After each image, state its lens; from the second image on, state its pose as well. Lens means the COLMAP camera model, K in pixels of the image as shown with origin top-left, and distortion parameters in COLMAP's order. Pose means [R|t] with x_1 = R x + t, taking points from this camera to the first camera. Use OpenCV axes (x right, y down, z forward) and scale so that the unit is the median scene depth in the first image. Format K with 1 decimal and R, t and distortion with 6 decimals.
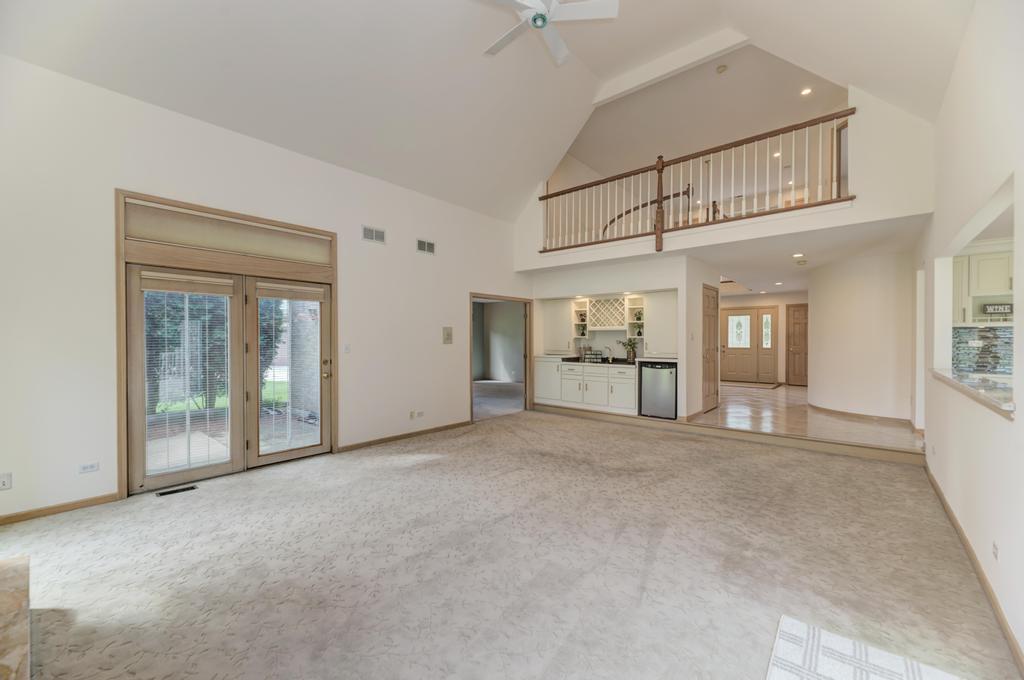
lens RADIAL K [[411.7, 0, 507.2], [0, 411.7, 341.8], [0, 0, 1]] dist [0.006886, -0.001885]
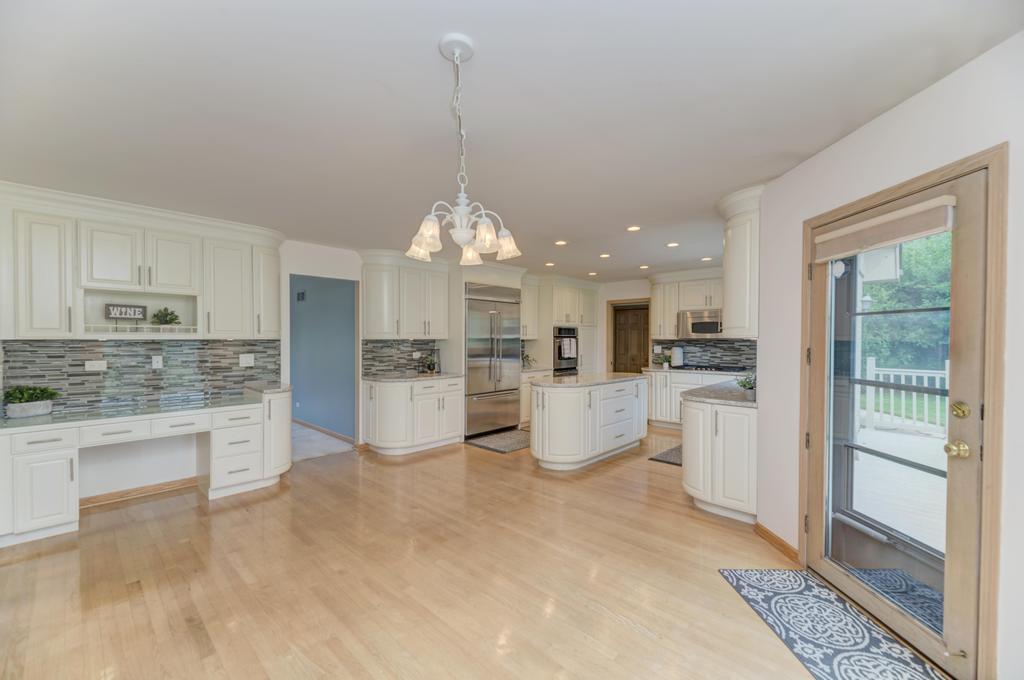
lens RADIAL K [[411.7, 0, 513.6], [0, 411.7, 343.5], [0, 0, 1]] dist [0.006886, -0.001885]
pose [[0.024935, -0.008640, 0.999652, 0.437129], [0.007826, 0.999934, 0.008447, -0.024914], [-0.999658, 0.007613, 0.025001, 0.297758]]
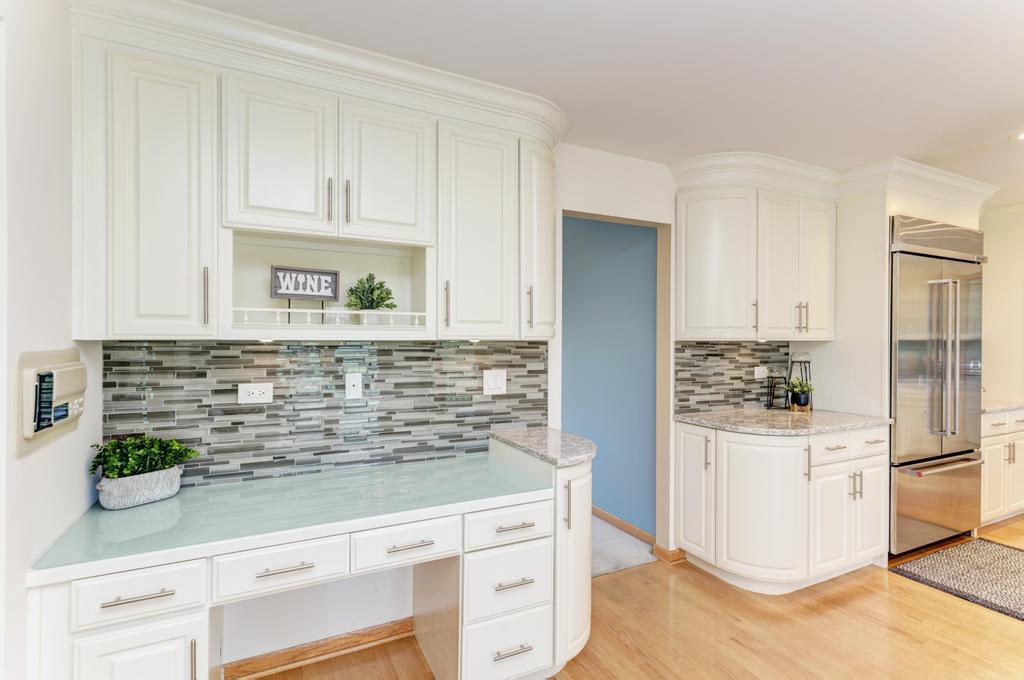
lens RADIAL K [[502.9, 0, 516.7], [0, 502.9, 339.5], [0, 0, 1]] dist [0.013727, -0.001115]
pose [[0.363656, 0.004614, 0.931522, 0.705766], [0.004497, 0.999967, -0.006708, -0.027159], [-0.931523, 0.006629, 0.363623, 0.565761]]
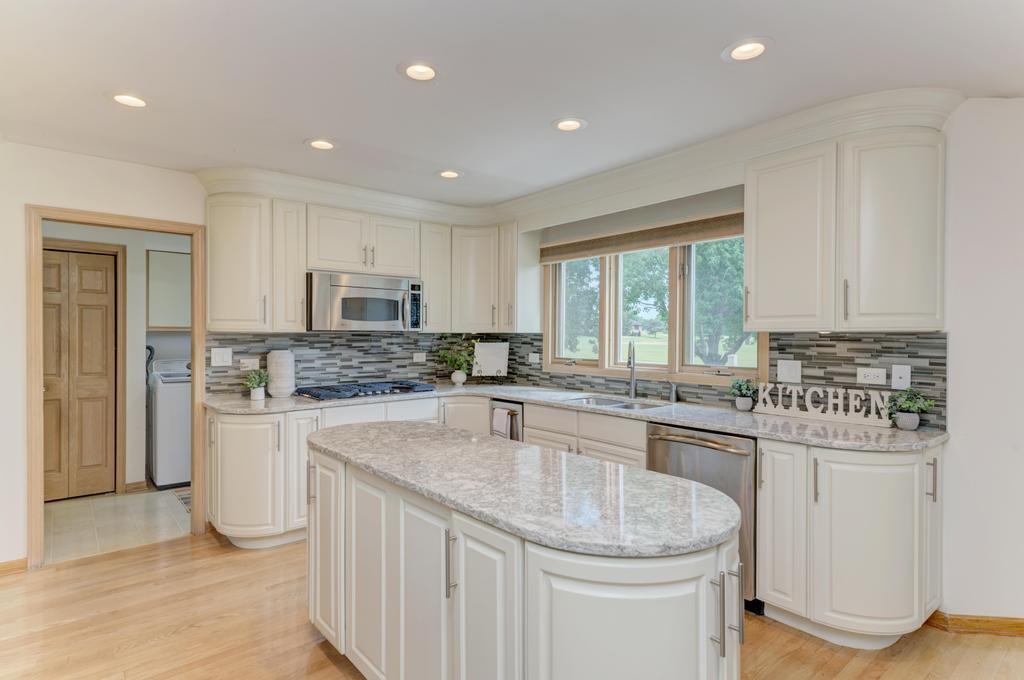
lens RADIAL K [[537.4, 0, 517.2], [0, 537.4, 339.8], [0, 0, 1]] dist [0.021551, -0.000987]
pose [[-0.989046, -0.003356, 0.147567, 1.131039], [-0.000643, 0.999830, 0.018428, -0.026479], [-0.147604, 0.018132, -0.988880, 0.467128]]
